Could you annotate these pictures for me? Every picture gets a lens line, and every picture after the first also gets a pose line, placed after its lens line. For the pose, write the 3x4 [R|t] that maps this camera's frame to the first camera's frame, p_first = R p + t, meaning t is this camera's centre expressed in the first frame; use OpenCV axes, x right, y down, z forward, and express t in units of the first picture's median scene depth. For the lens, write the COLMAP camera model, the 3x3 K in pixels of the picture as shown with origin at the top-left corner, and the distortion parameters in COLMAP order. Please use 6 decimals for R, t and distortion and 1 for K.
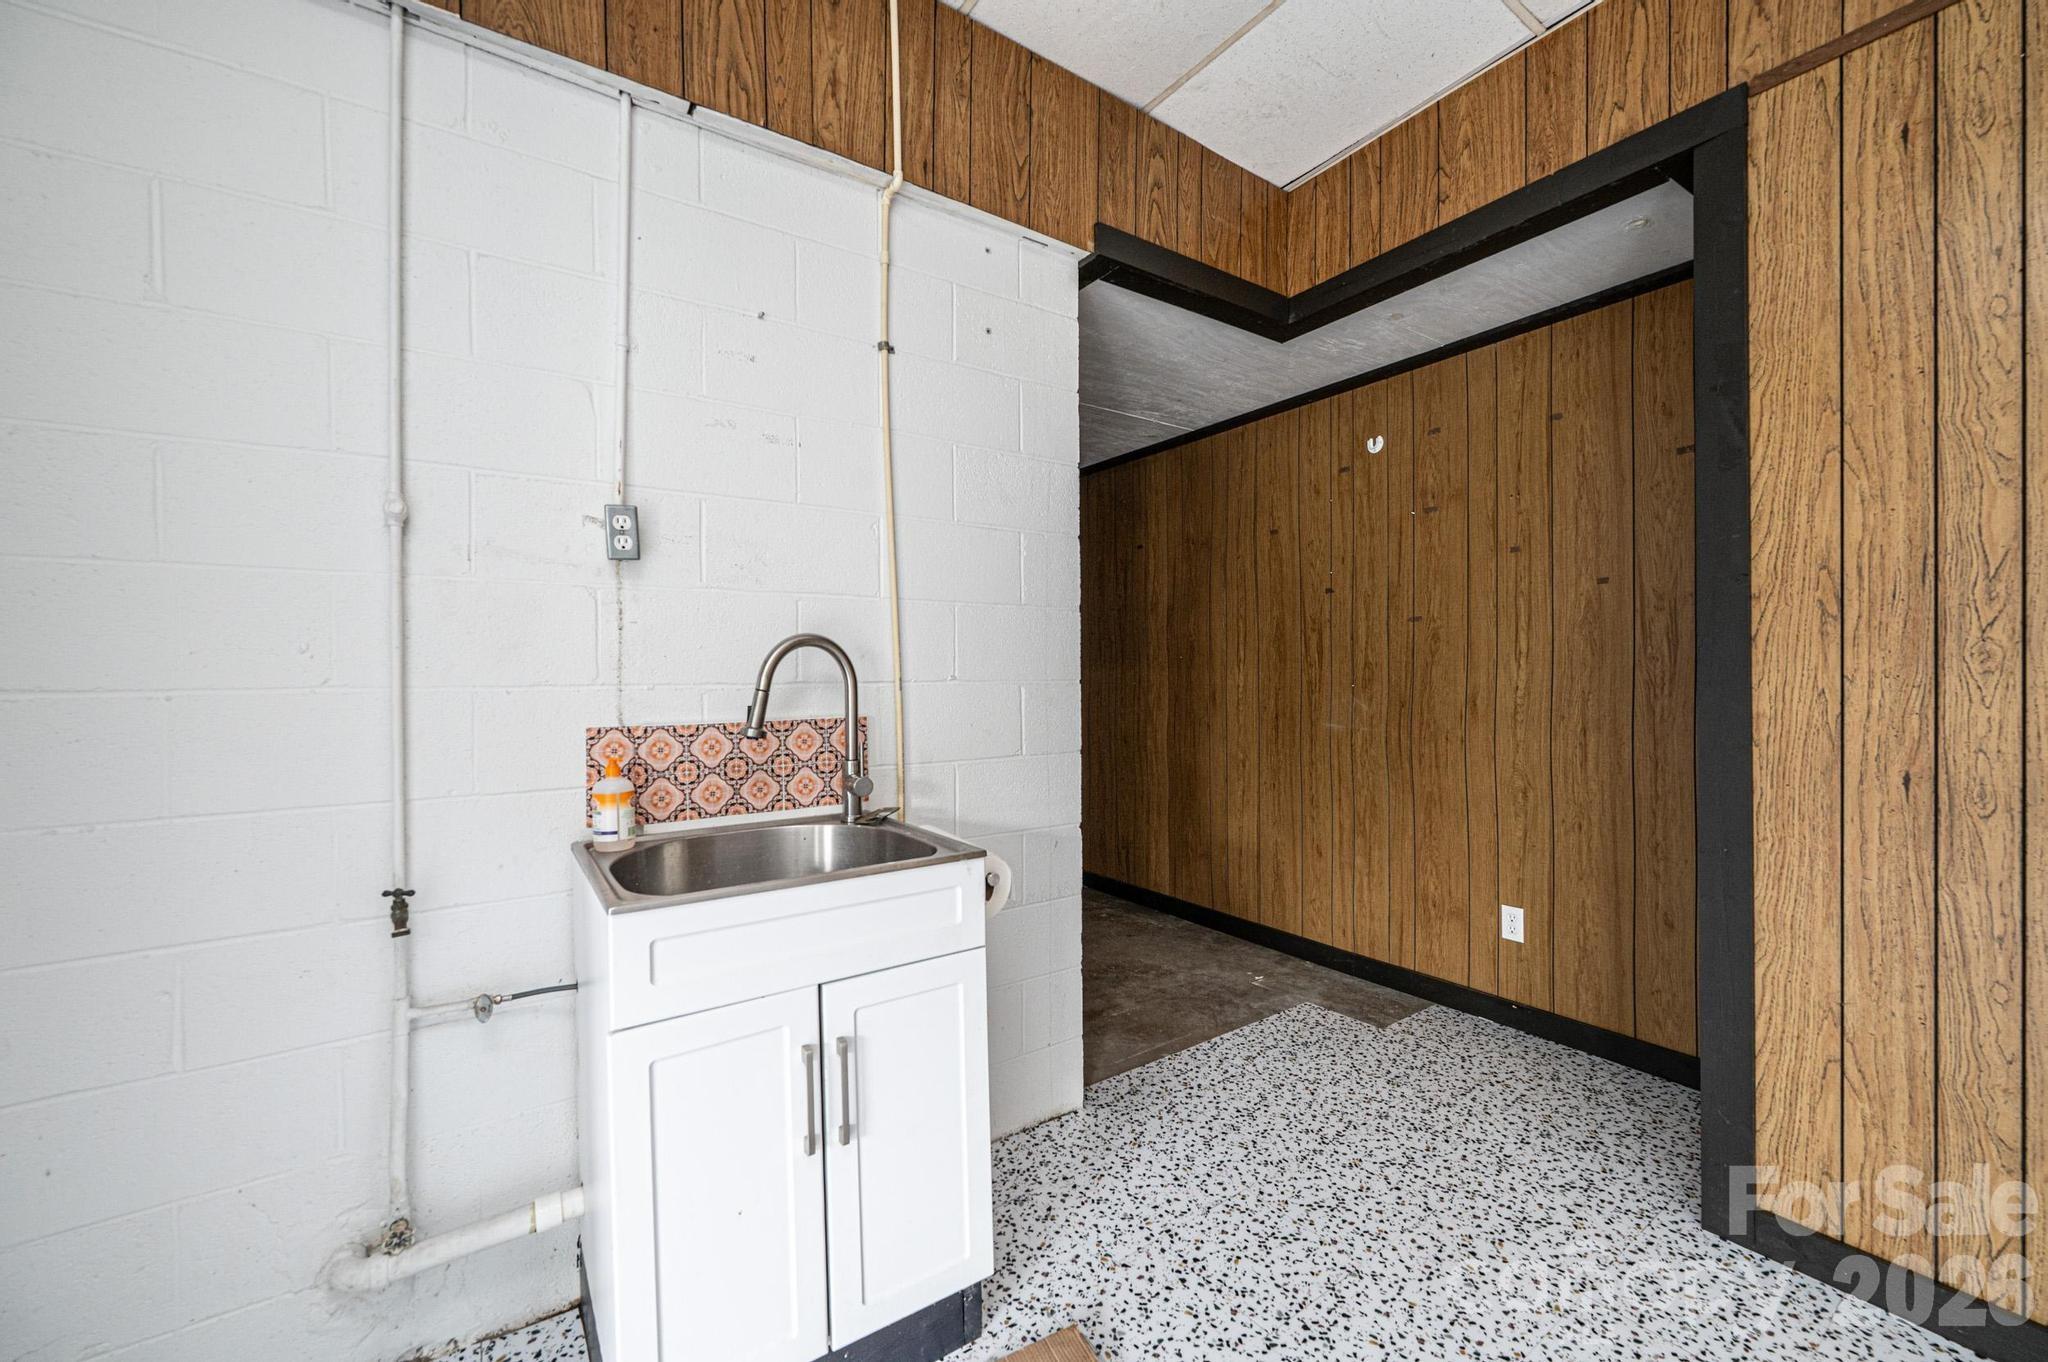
lens RADIAL K [[811.0, 0, 1024.7], [0, 811.0, 676.3], [0, 0, 1]] dist [-0.000437, -0.000114]
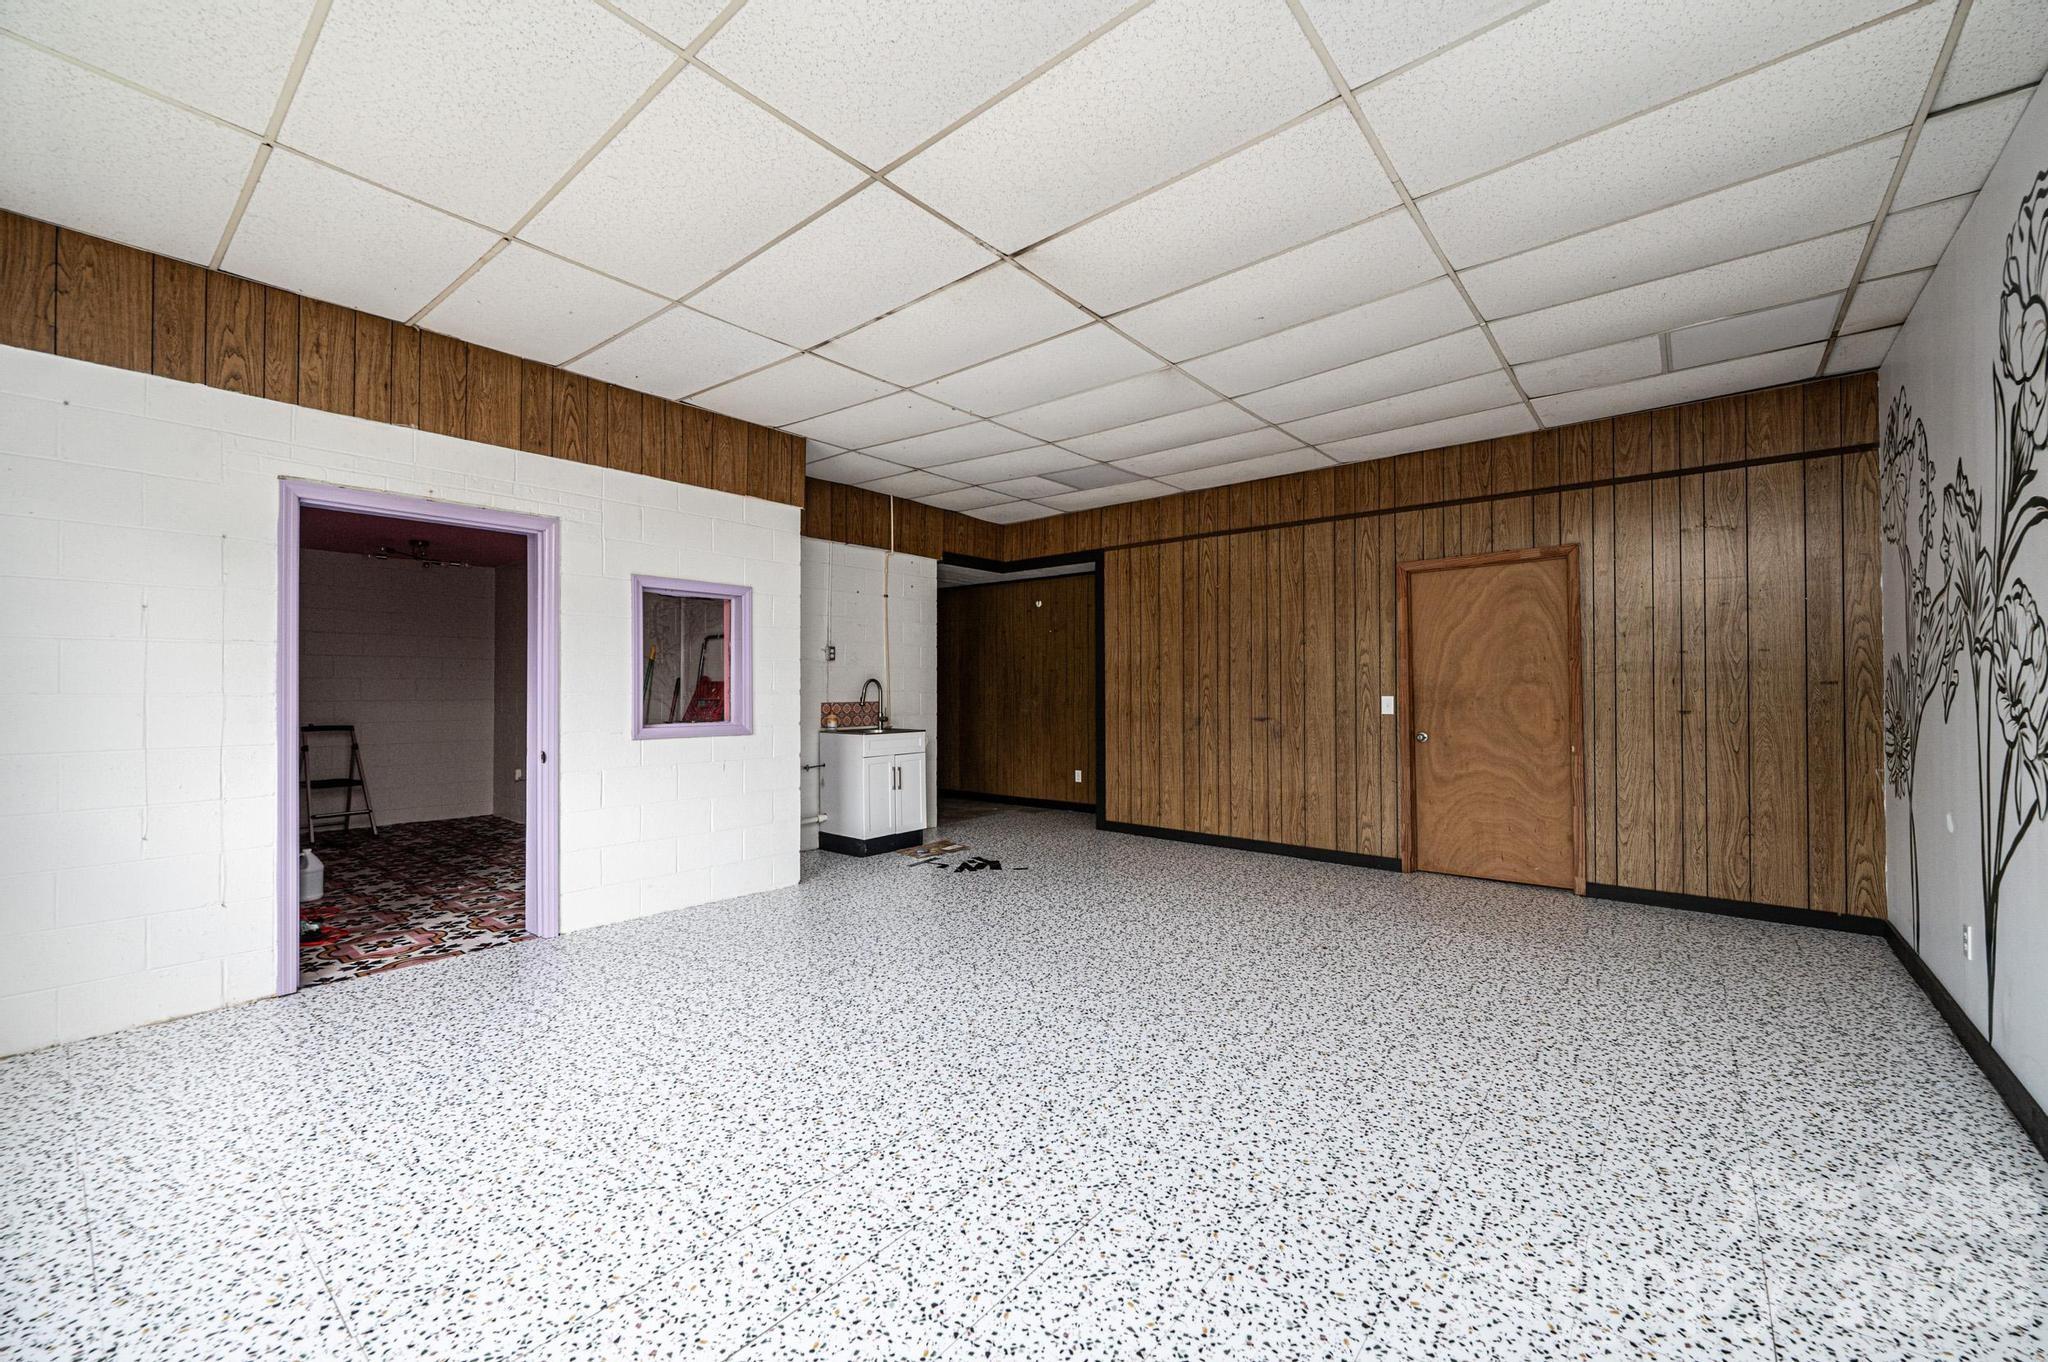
lens RADIAL K [[811.0, 0, 1024.3], [0, 811.0, 681.2], [0, 0, 1]] dist [-0.000437, -0.000114]
pose [[0.961309, 0.006633, 0.275393, -0.480646], [-0.003302, 0.999916, -0.012557, 0.002105], [-0.275453, 0.011162, 0.961250, -2.159303]]
